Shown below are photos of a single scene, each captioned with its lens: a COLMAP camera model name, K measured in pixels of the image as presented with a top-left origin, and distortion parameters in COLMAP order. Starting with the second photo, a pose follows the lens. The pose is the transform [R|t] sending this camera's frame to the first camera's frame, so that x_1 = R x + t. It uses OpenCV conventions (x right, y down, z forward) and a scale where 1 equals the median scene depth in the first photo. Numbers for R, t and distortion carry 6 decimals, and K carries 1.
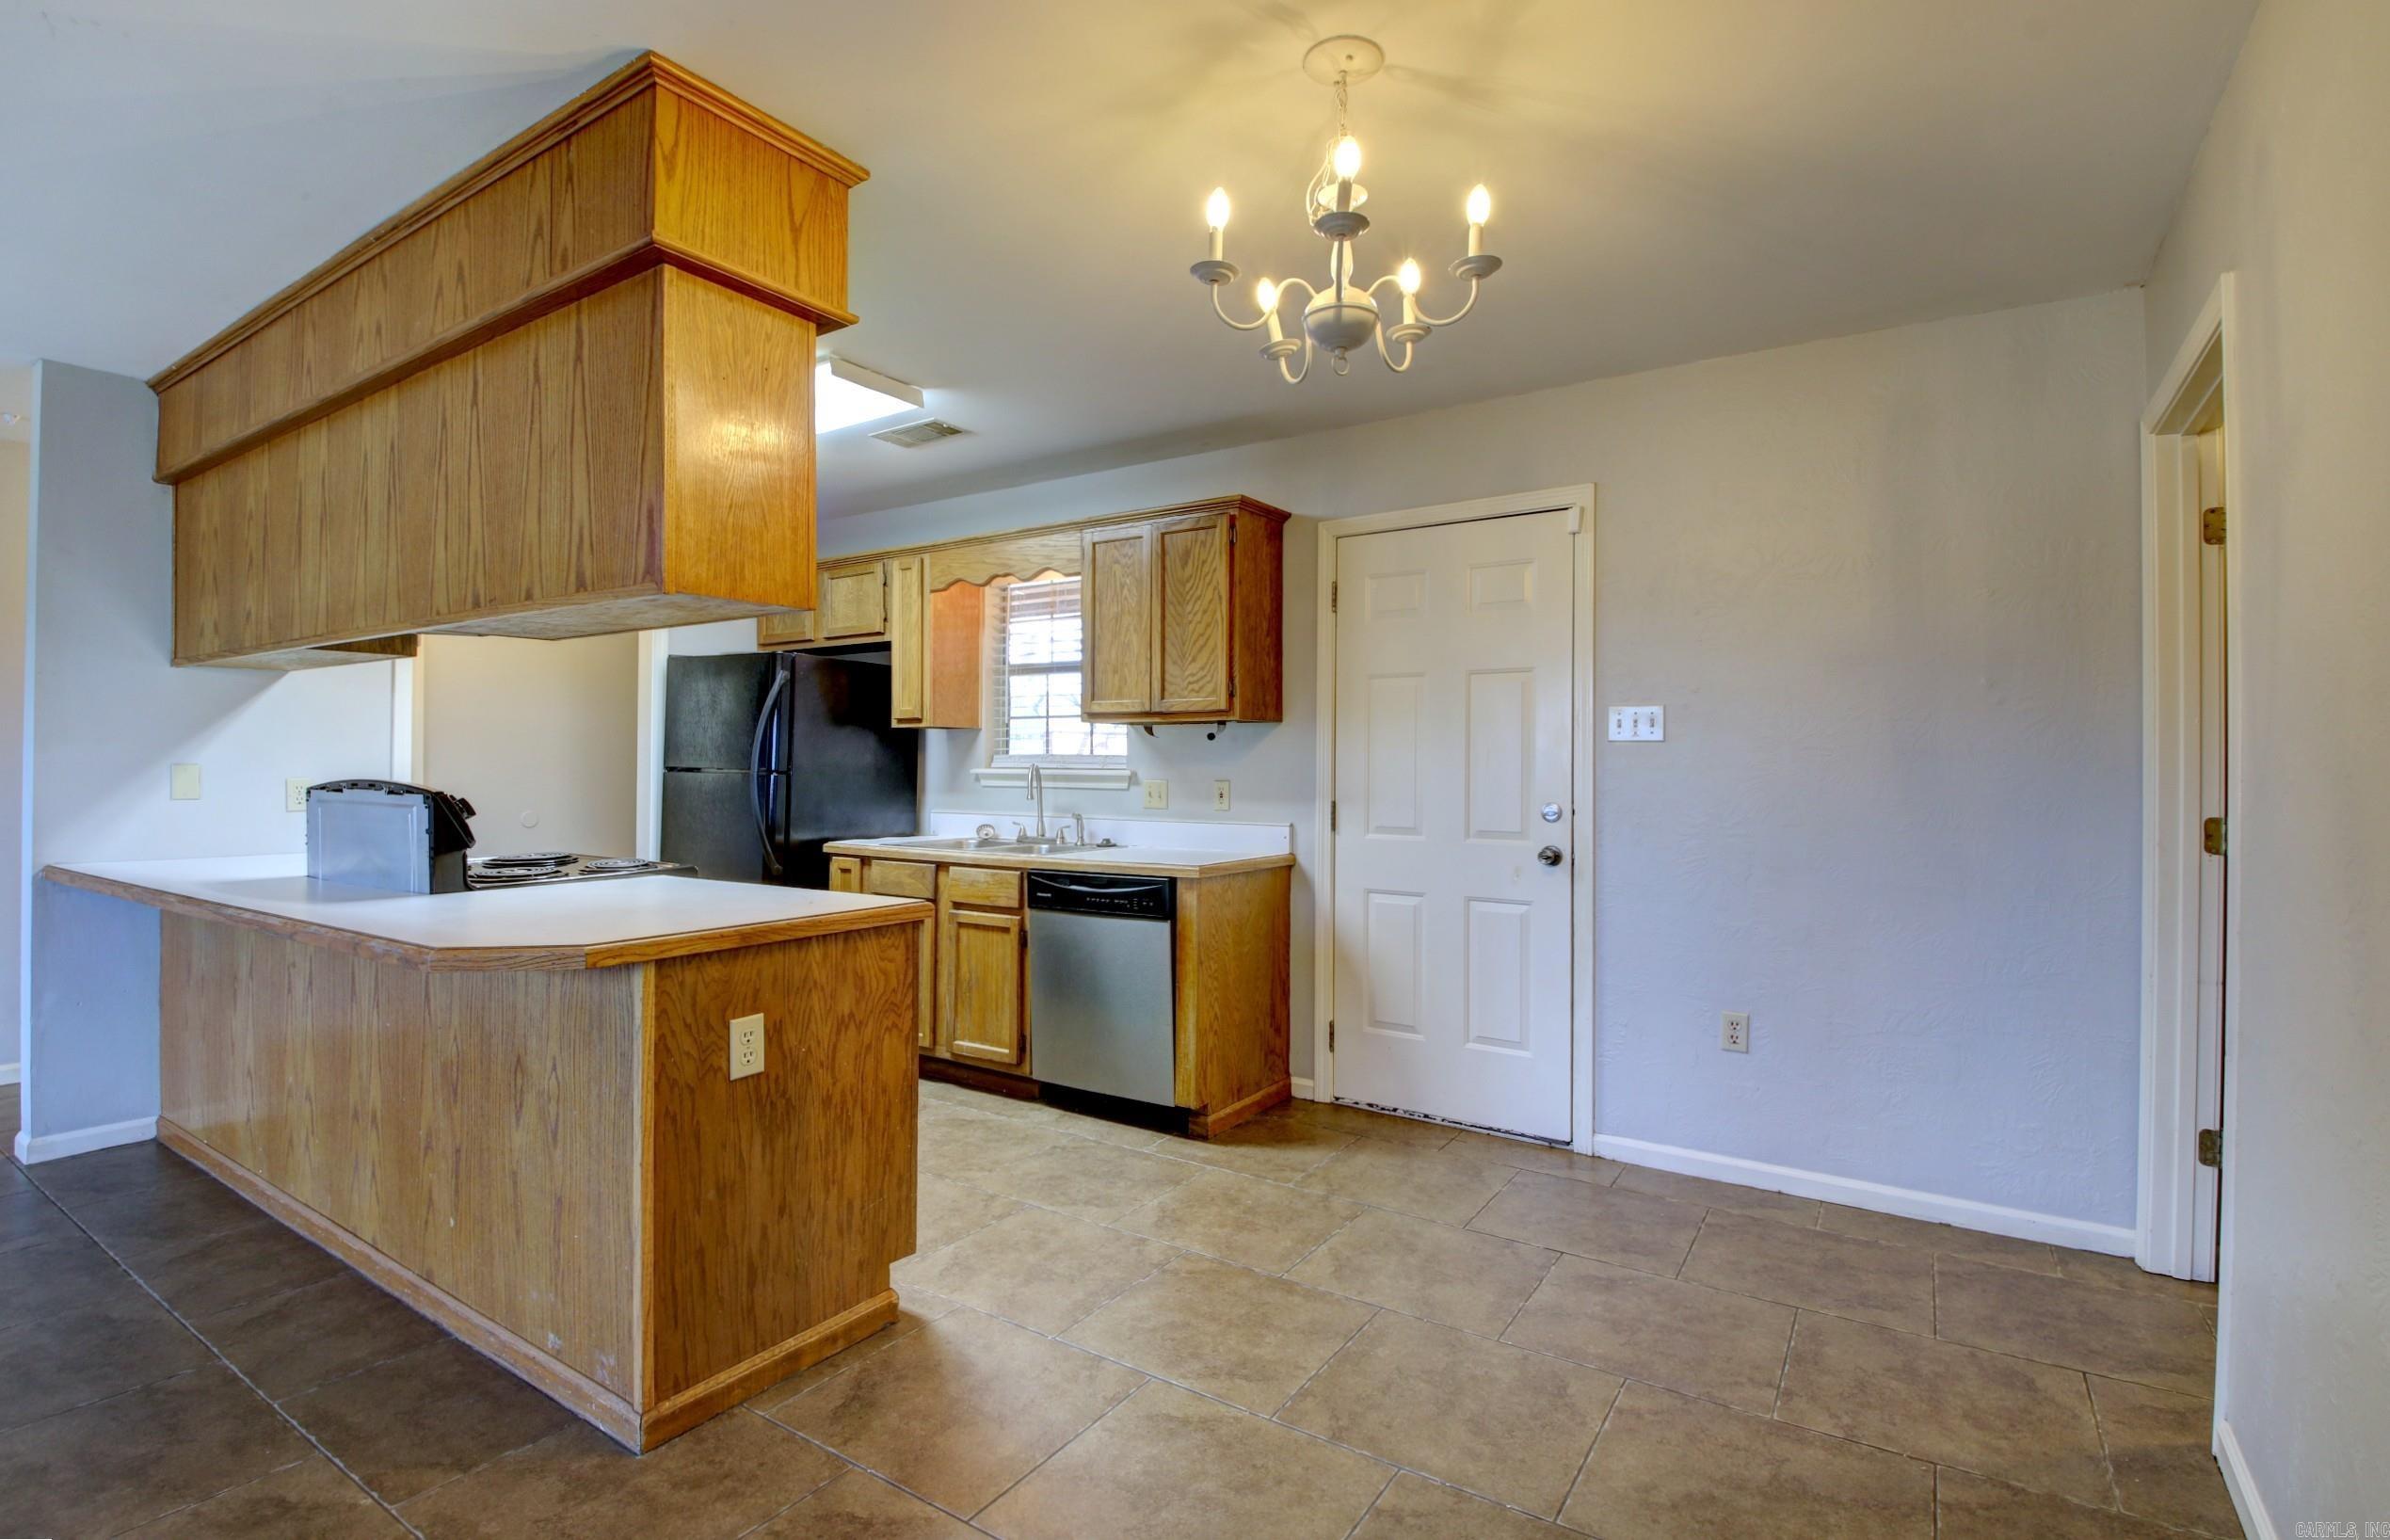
lens RADIAL K [[1100.2, 0, 1185.4], [0, 1100.2, 757.0], [0, 0, 1]] dist [0.002646, -0.019411]
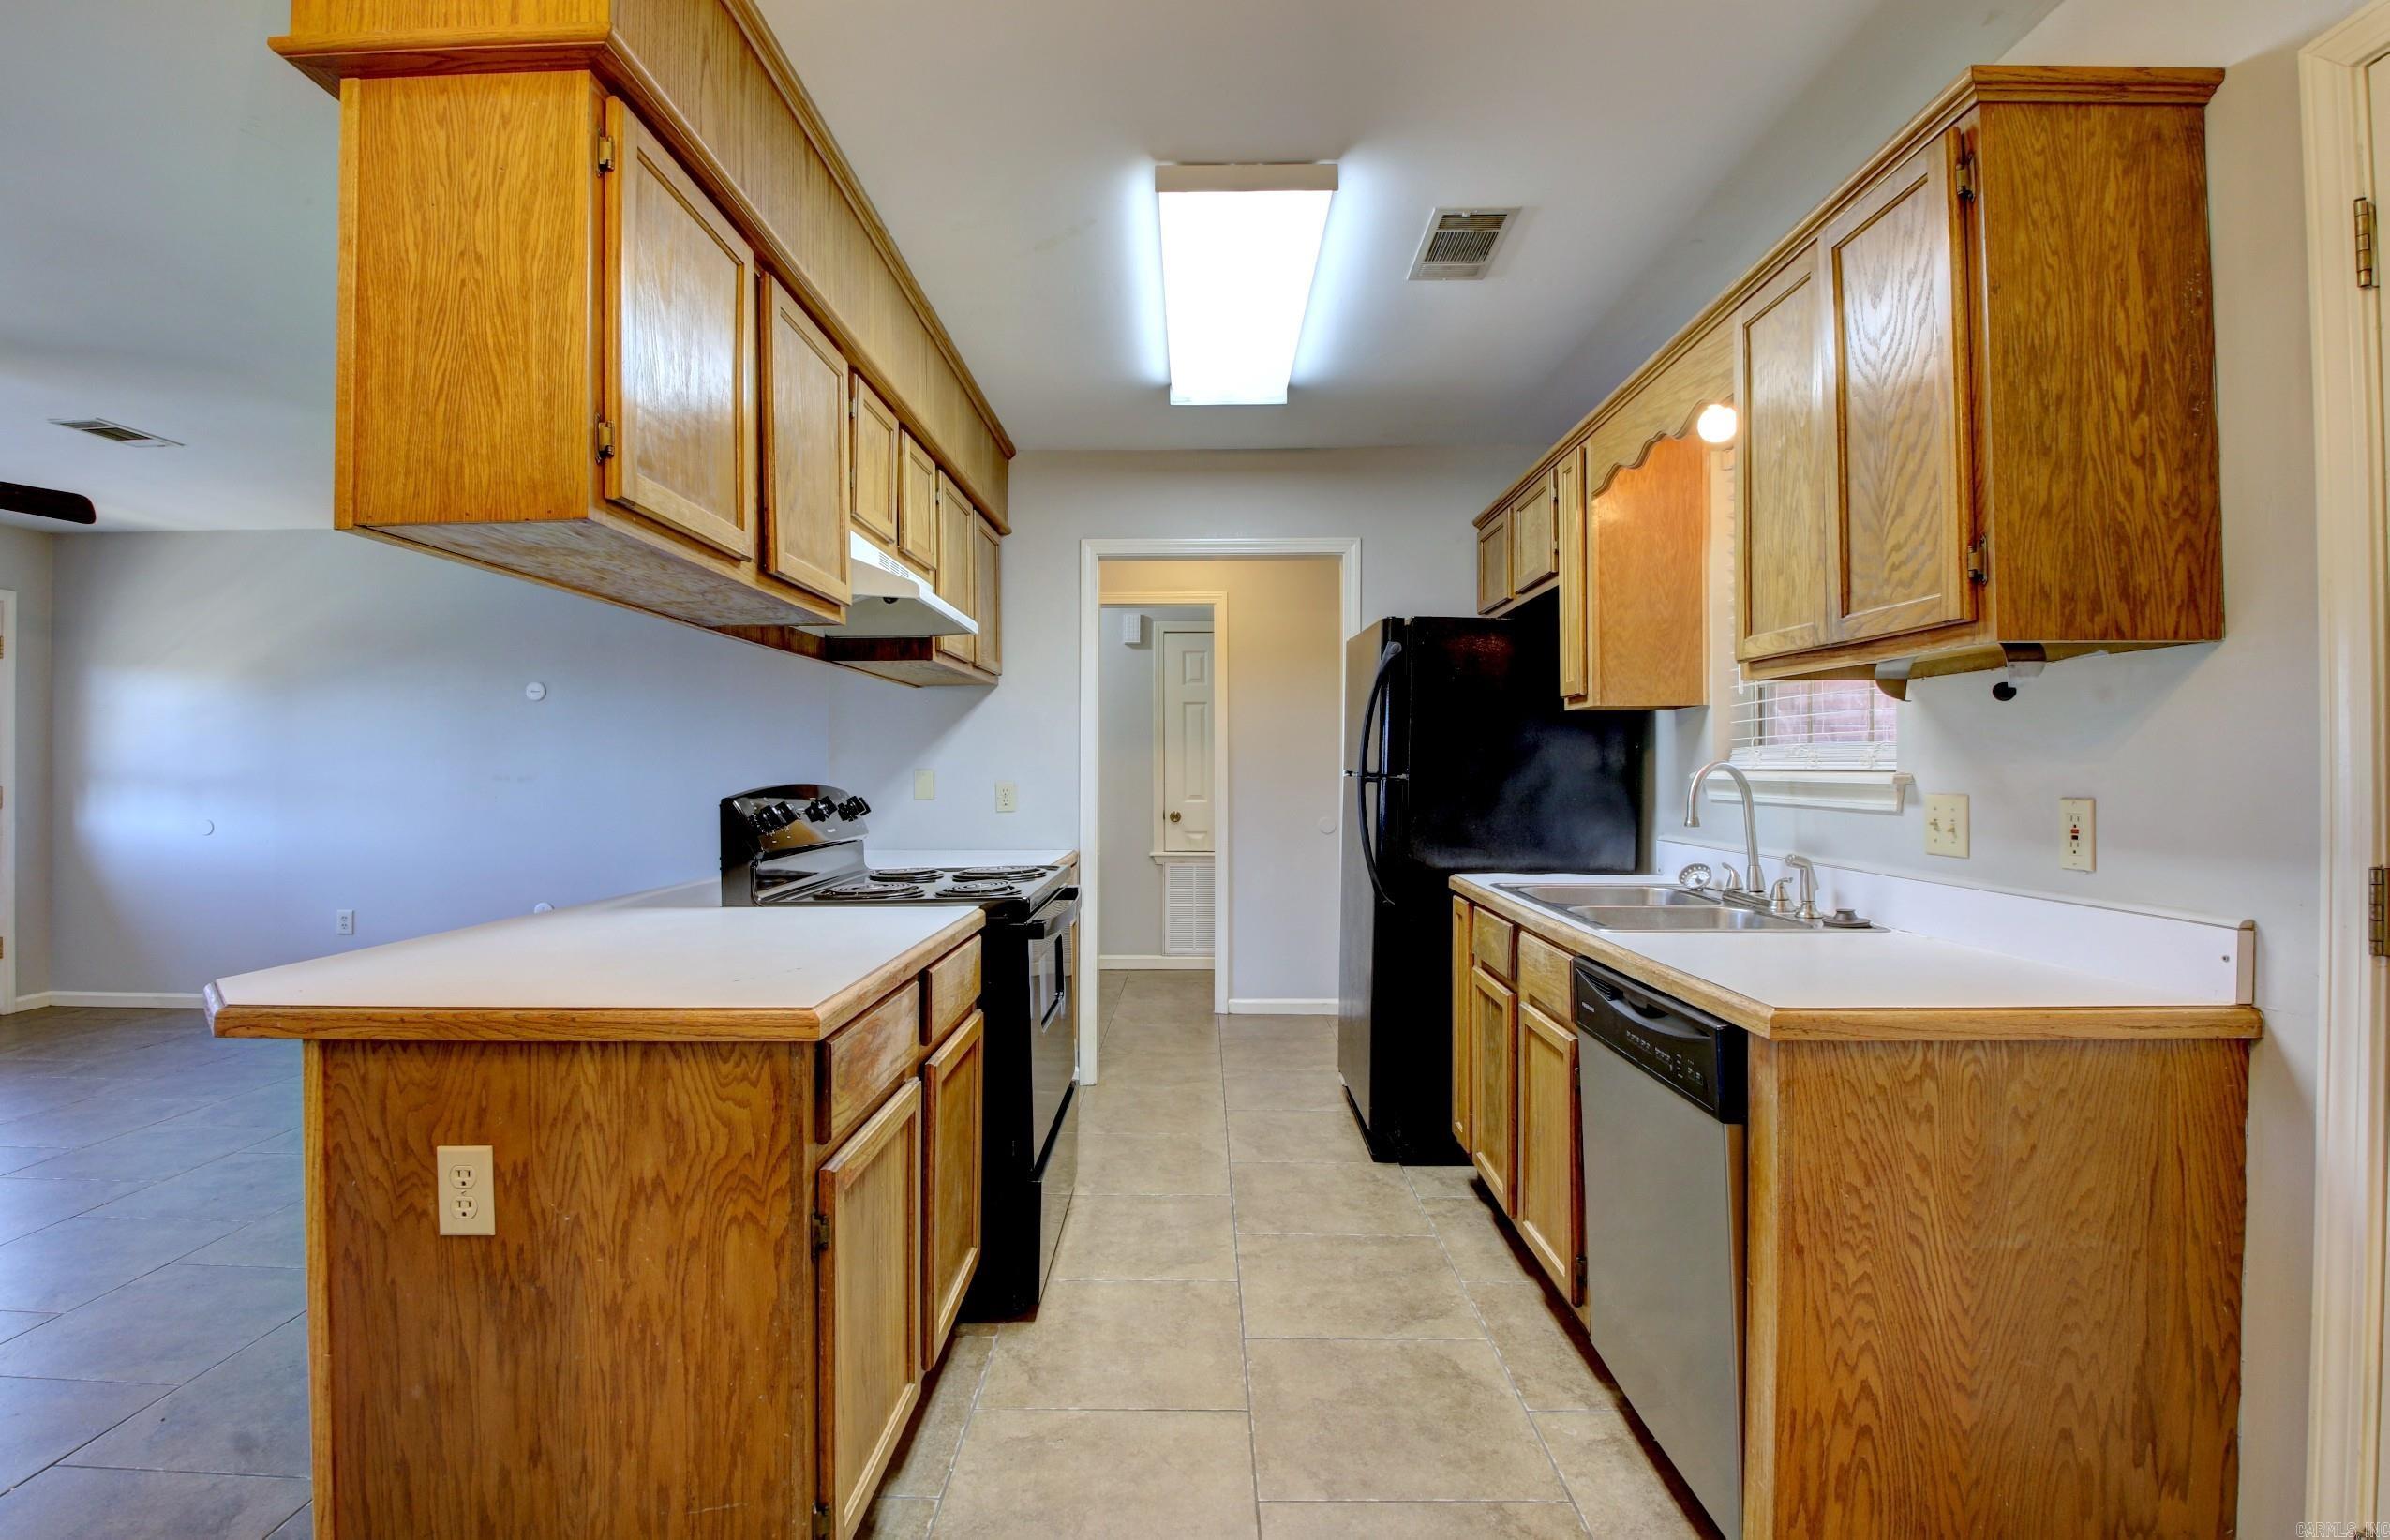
lens RADIAL K [[1100.3, 0, 1185.4], [0, 1100.3, 757.0], [0, 0, 1]] dist [0.002646, -0.019411]
pose [[0.542592, -0.013634, -0.839886, 0.227893], [0.011838, 0.999893, -0.008583, 0.006803], [0.839913, -0.005285, 0.542696, 0.579522]]
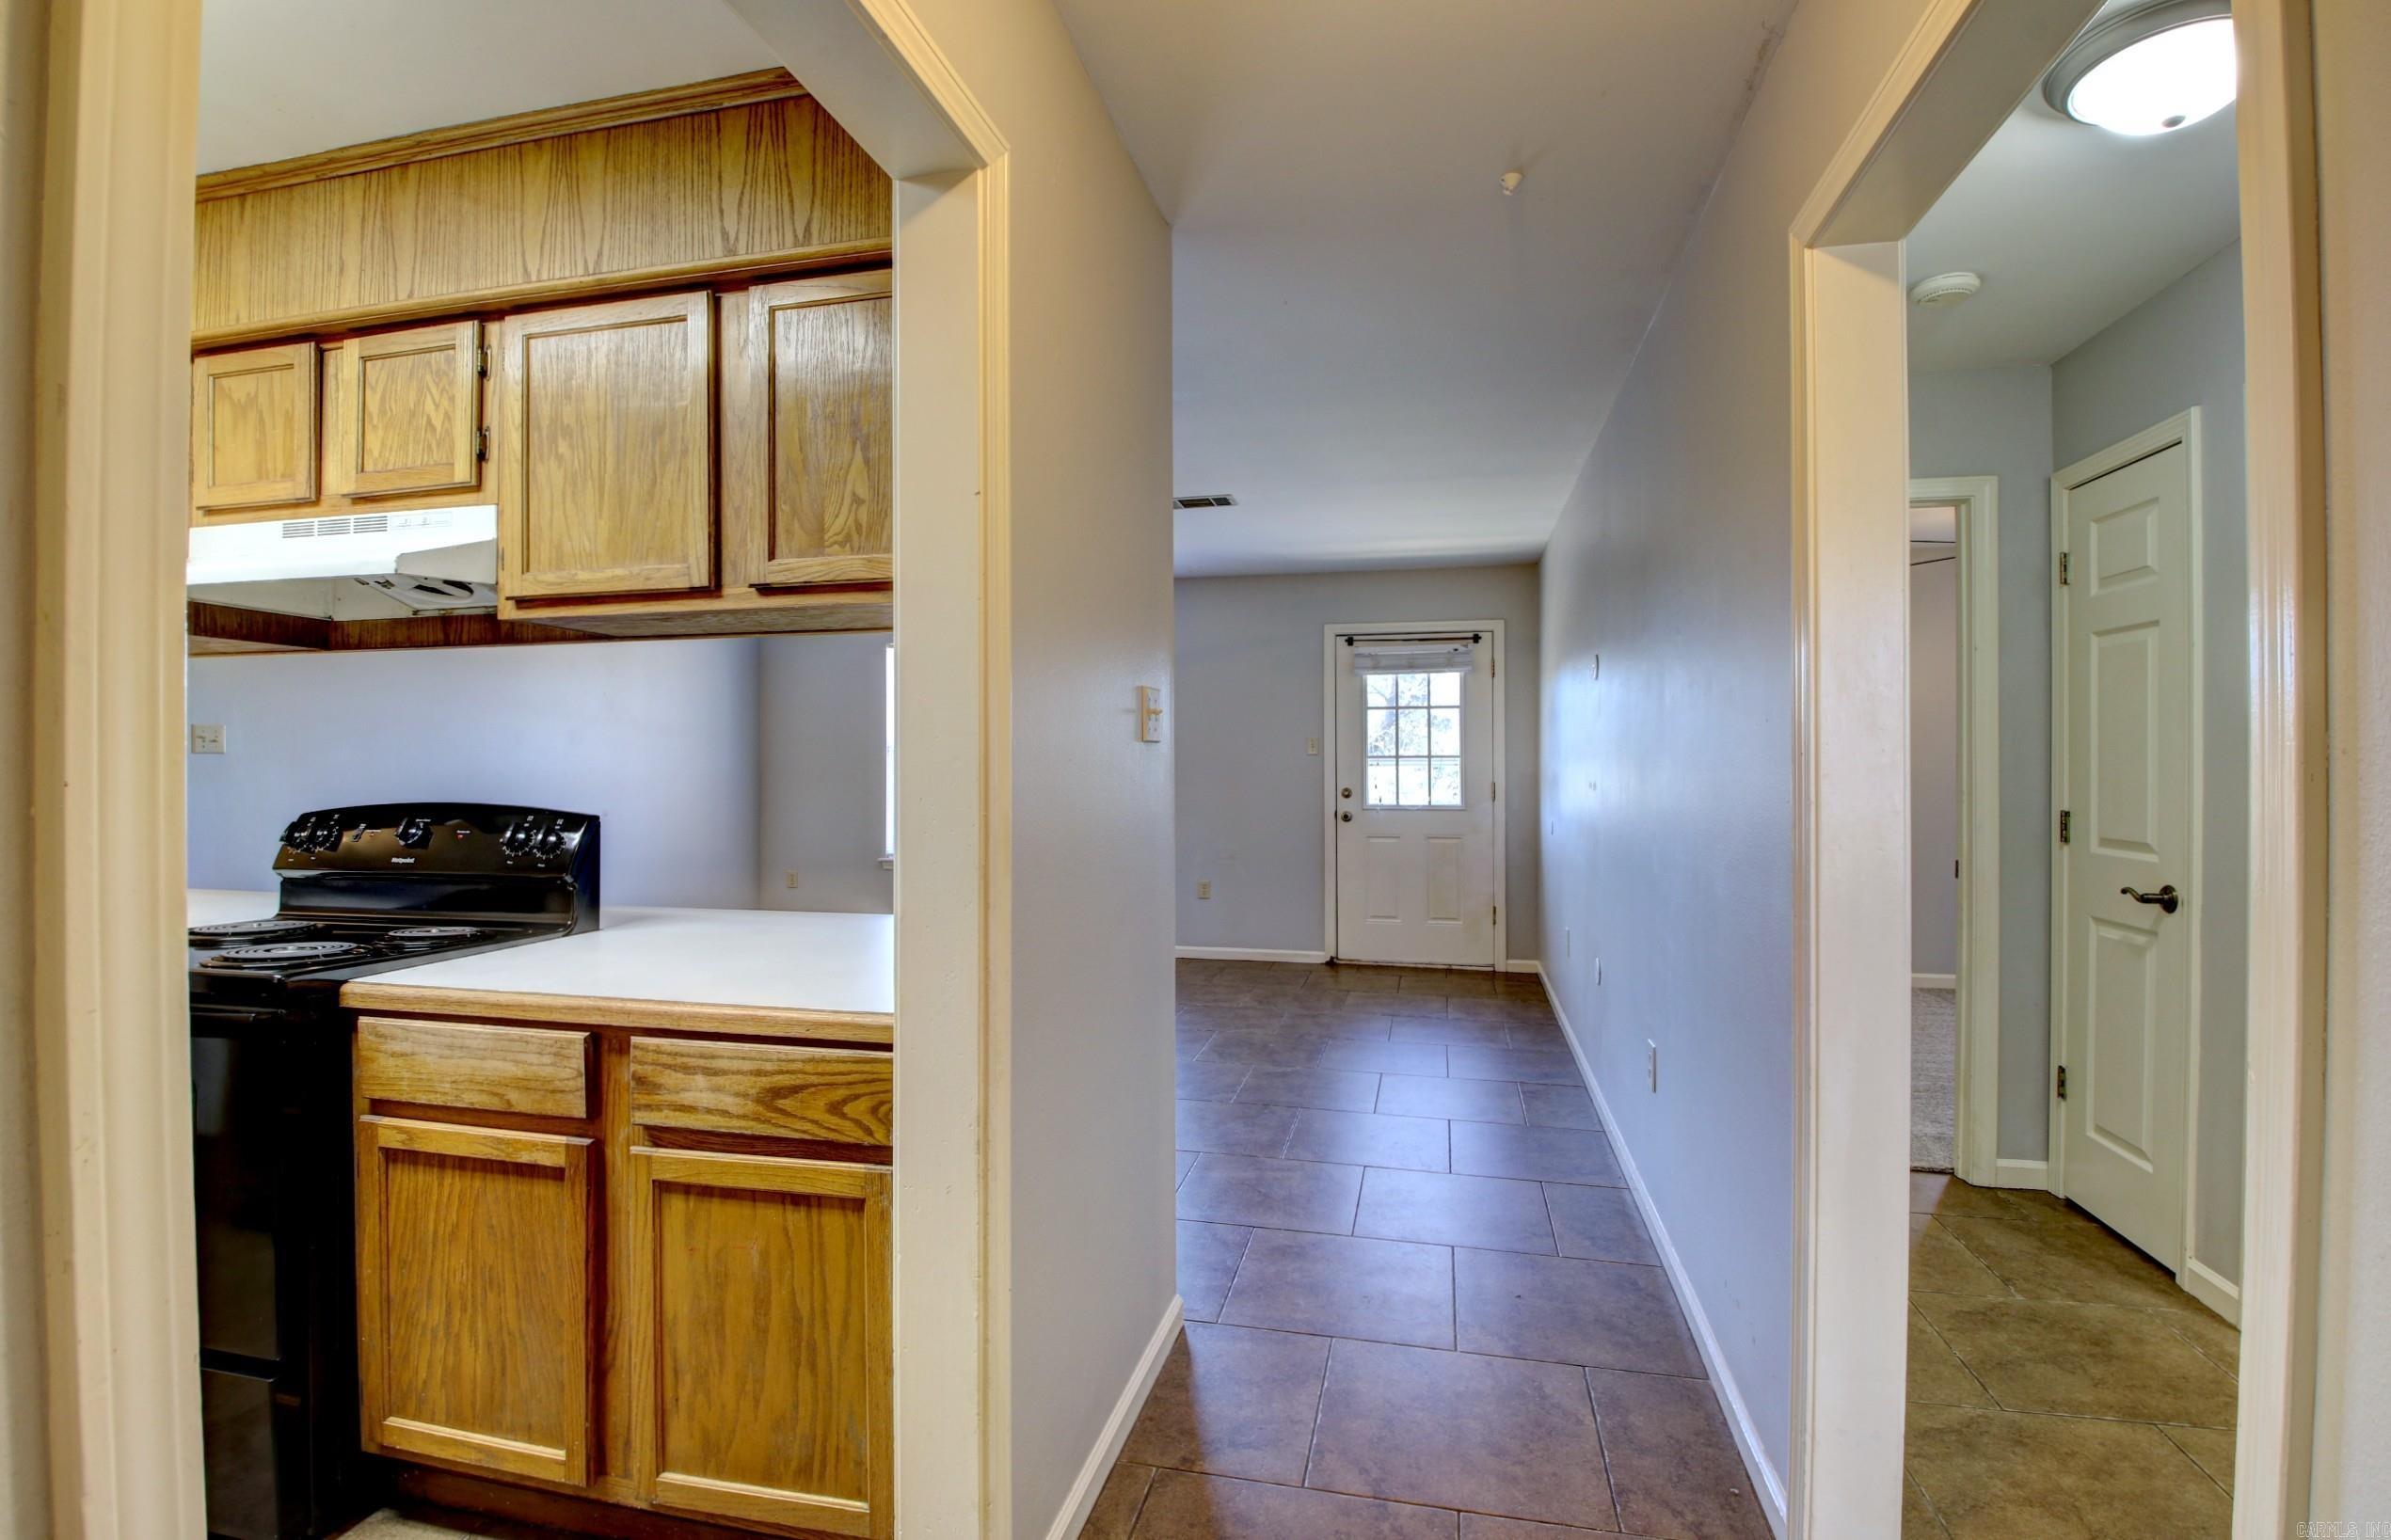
lens RADIAL K [[1105.7, 0, 1181.1], [0, 1105.7, 759.9], [0, 0, 1]] dist [0.016349, -0.032416]
pose [[-0.936740, -0.002382, -0.350018, -0.758153], [0.001202, 0.999949, -0.010021, -0.004859], [0.350024, -0.009808, -0.936689, 1.557975]]
